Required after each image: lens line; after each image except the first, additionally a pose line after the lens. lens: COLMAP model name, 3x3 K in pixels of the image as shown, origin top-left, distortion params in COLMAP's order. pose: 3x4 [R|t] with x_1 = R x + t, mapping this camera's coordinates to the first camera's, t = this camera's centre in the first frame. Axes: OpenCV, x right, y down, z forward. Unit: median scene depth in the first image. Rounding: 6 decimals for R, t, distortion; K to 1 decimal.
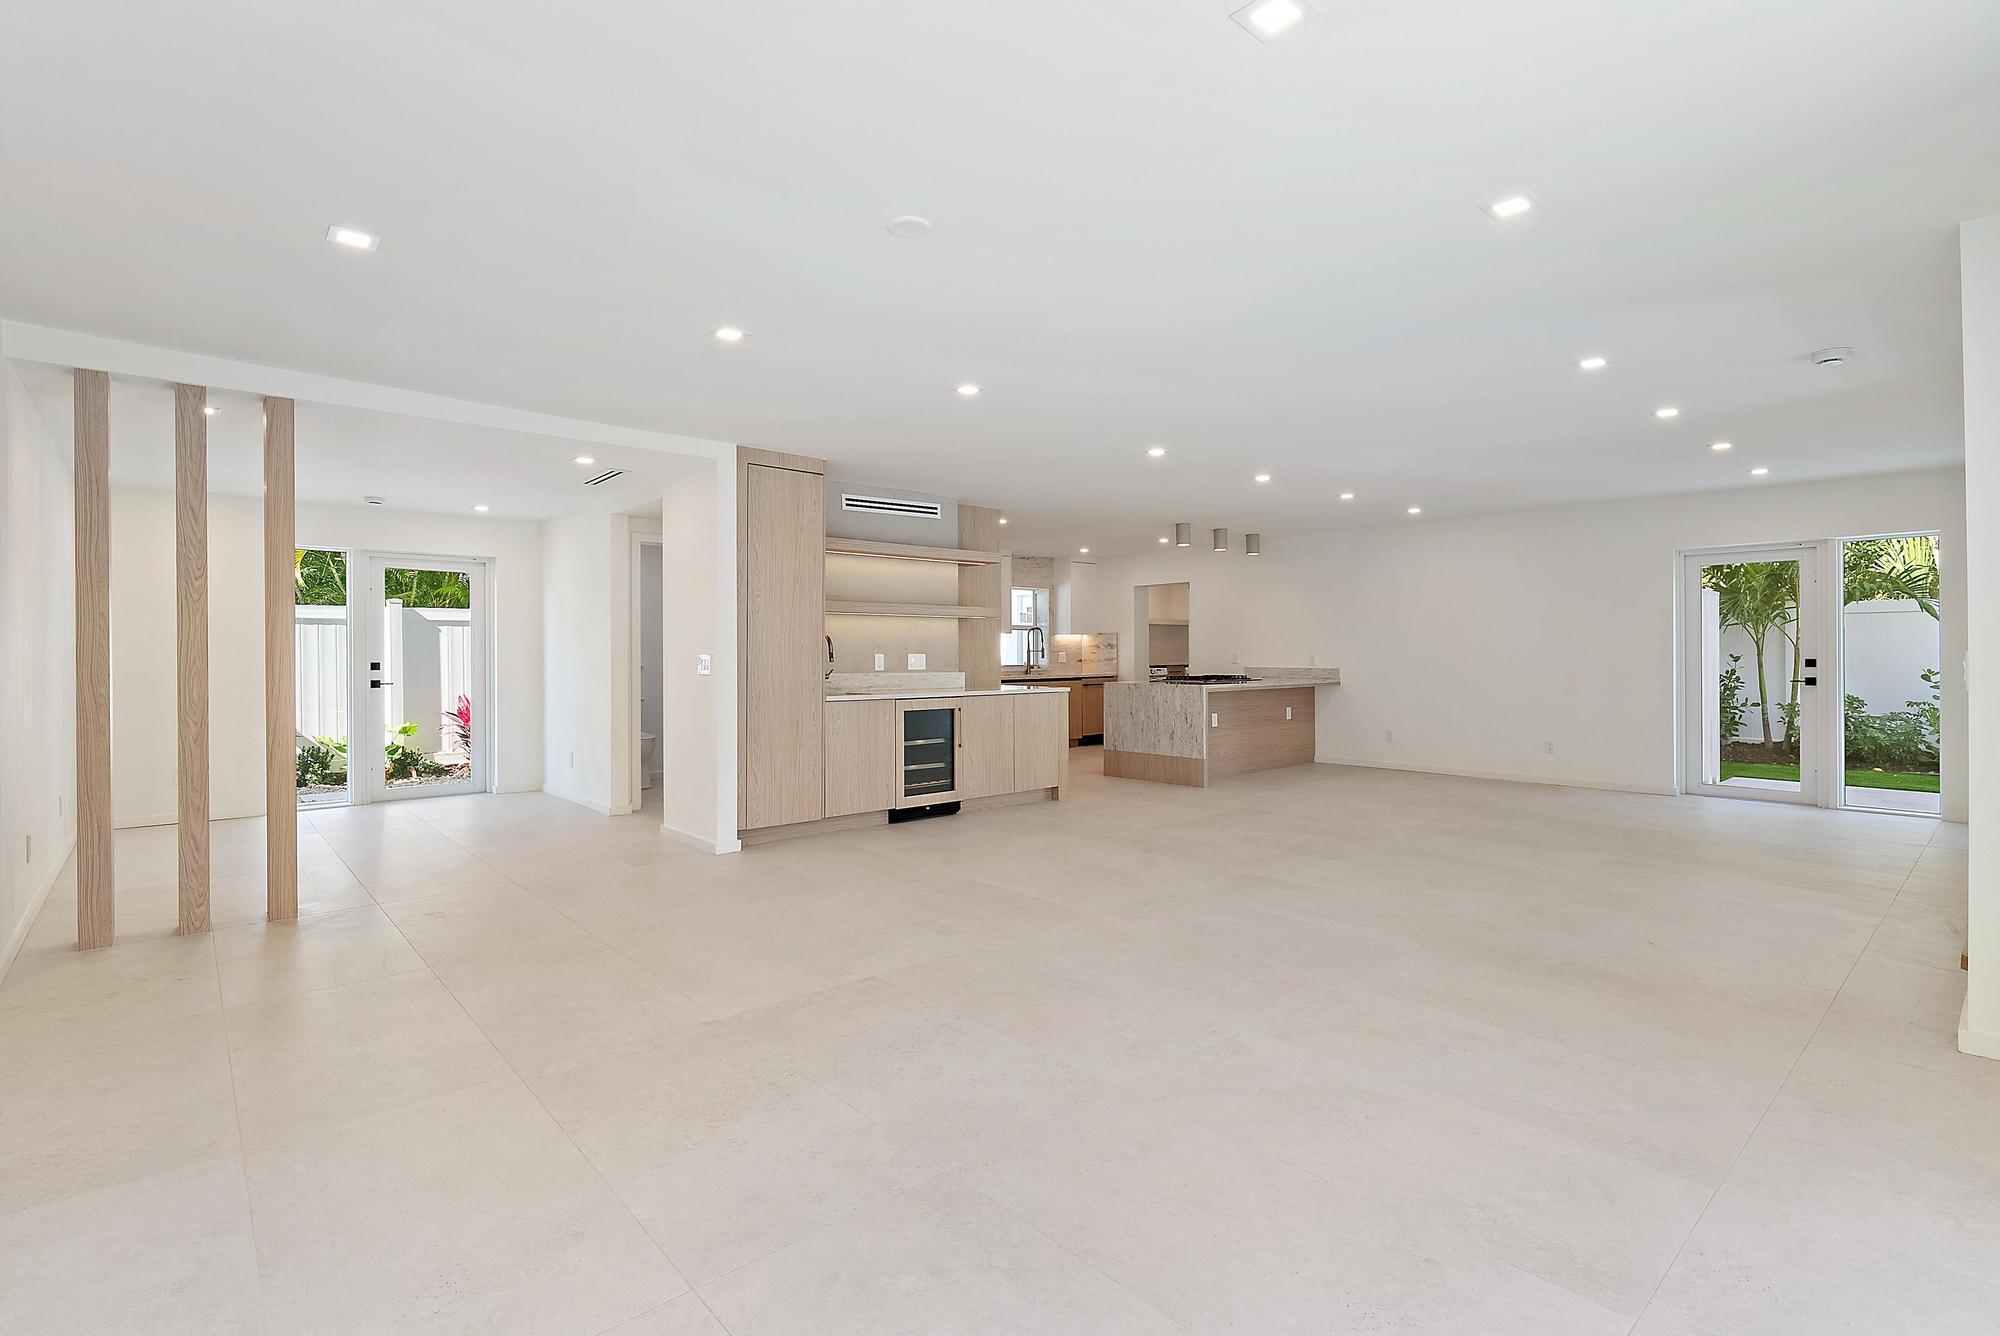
lens RADIAL K [[951.8, 0, 1000.0], [0, 951.8, 668.0], [0, 0, 1]] dist [-0.000781, -0.000023]
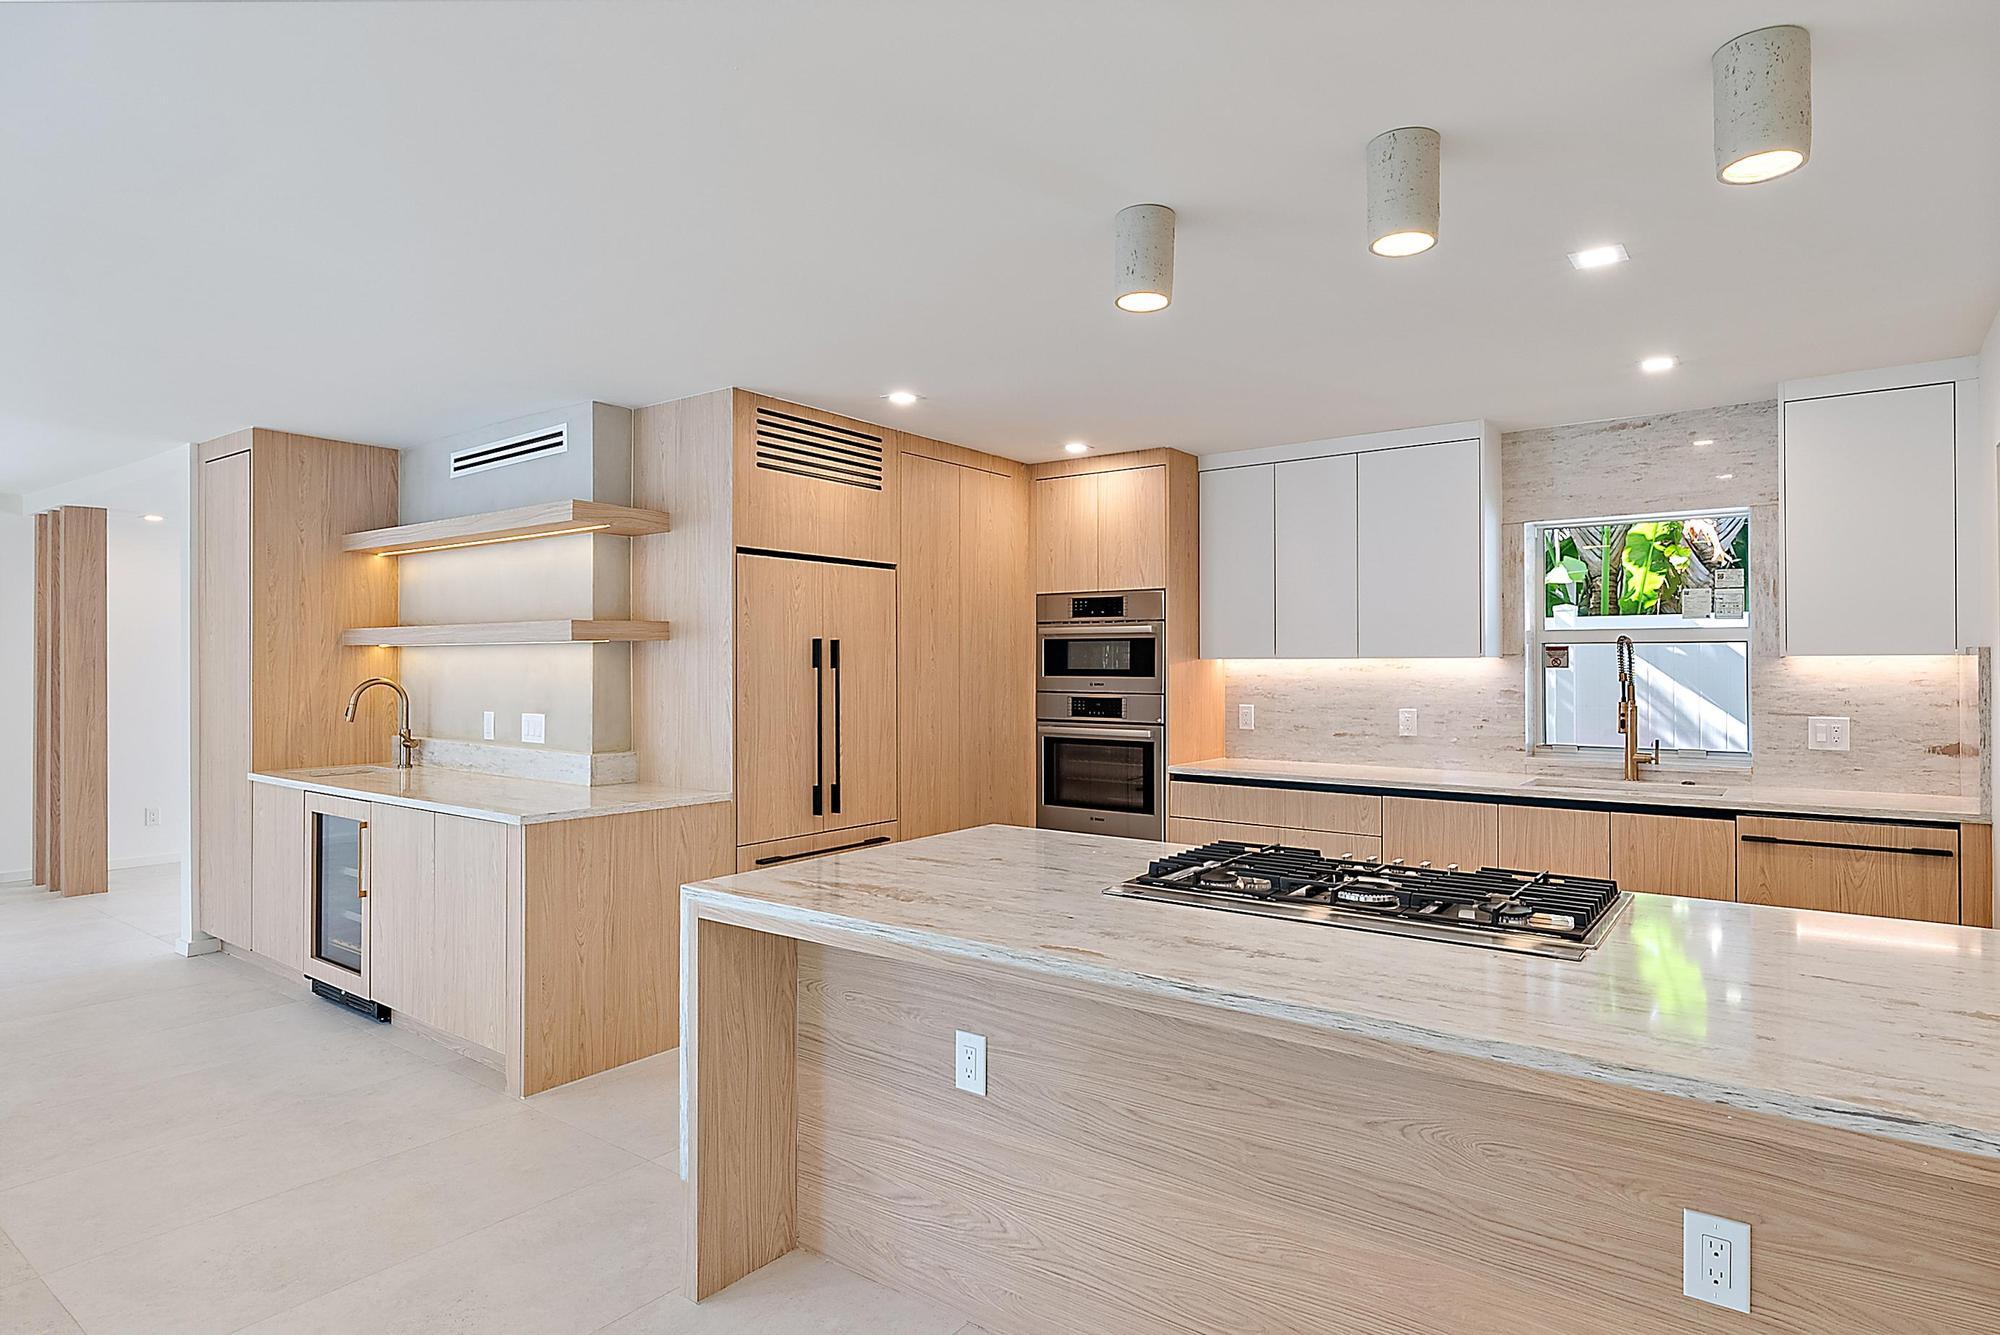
lens RADIAL K [[1098.4, 0, 1000.0], [0, 1098.4, 667.5], [0, 0, 1]] dist [-0.002712, 0.000389]
pose [[0.190899, 0.006233, -0.981590, 0.579822], [-0.016347, 0.999861, 0.003169, -0.047802], [0.981473, 0.015442, 0.190975, 1.152328]]
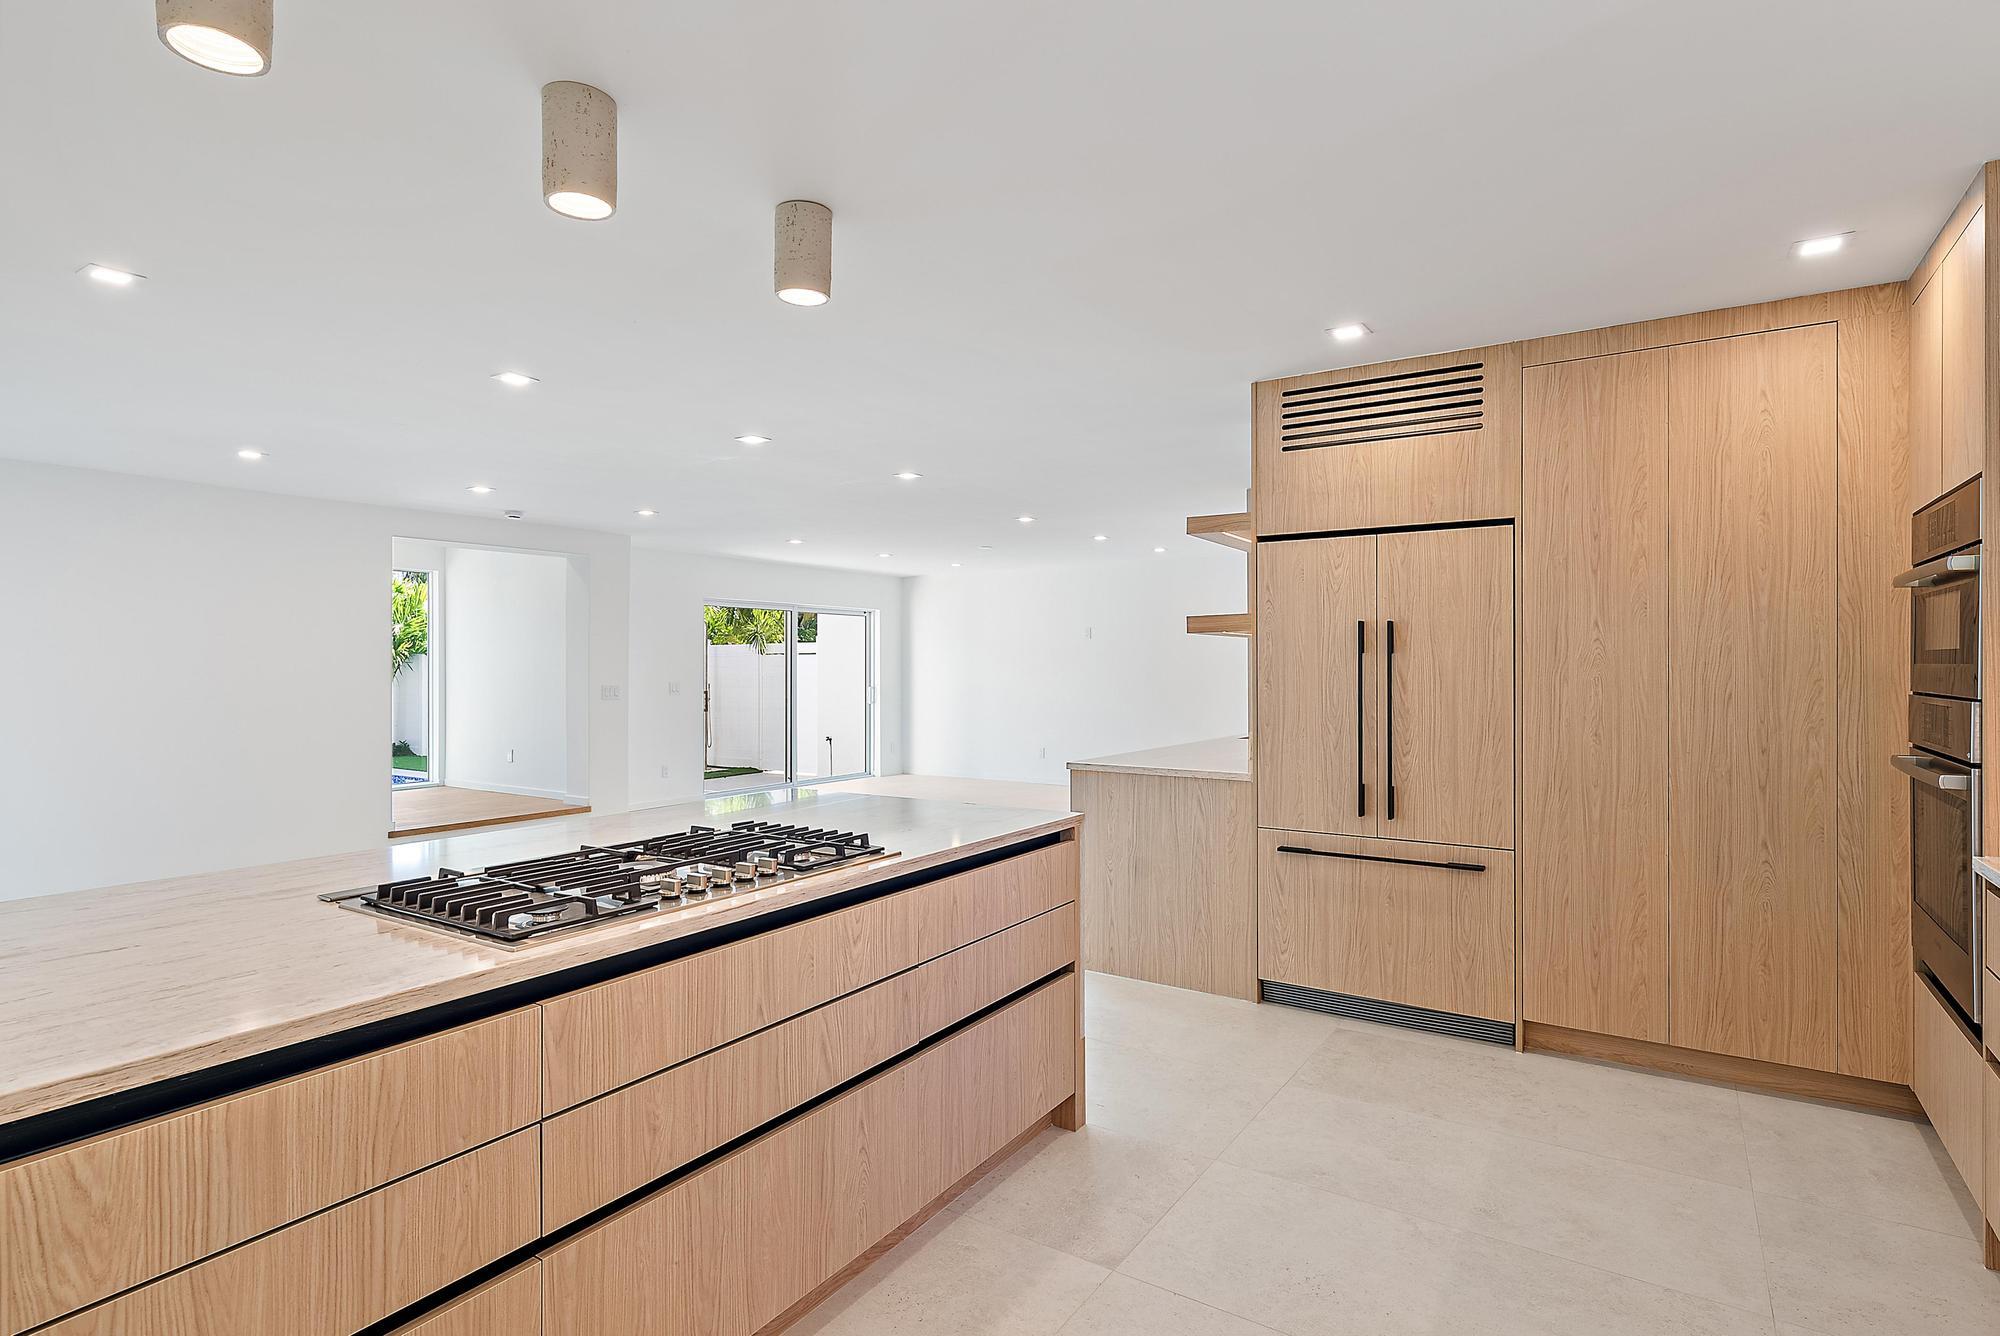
lens RADIAL K [[994.7, 0, 1000.0], [0, 994.7, 668.0], [0, 0, 1]] dist [-0.001309, -0.000158]
pose [[-0.967092, 0.005336, -0.254372, 0.263814], [0.000496, 0.999818, 0.019088, -0.046170], [0.254428, 0.018334, -0.966918, 1.604344]]
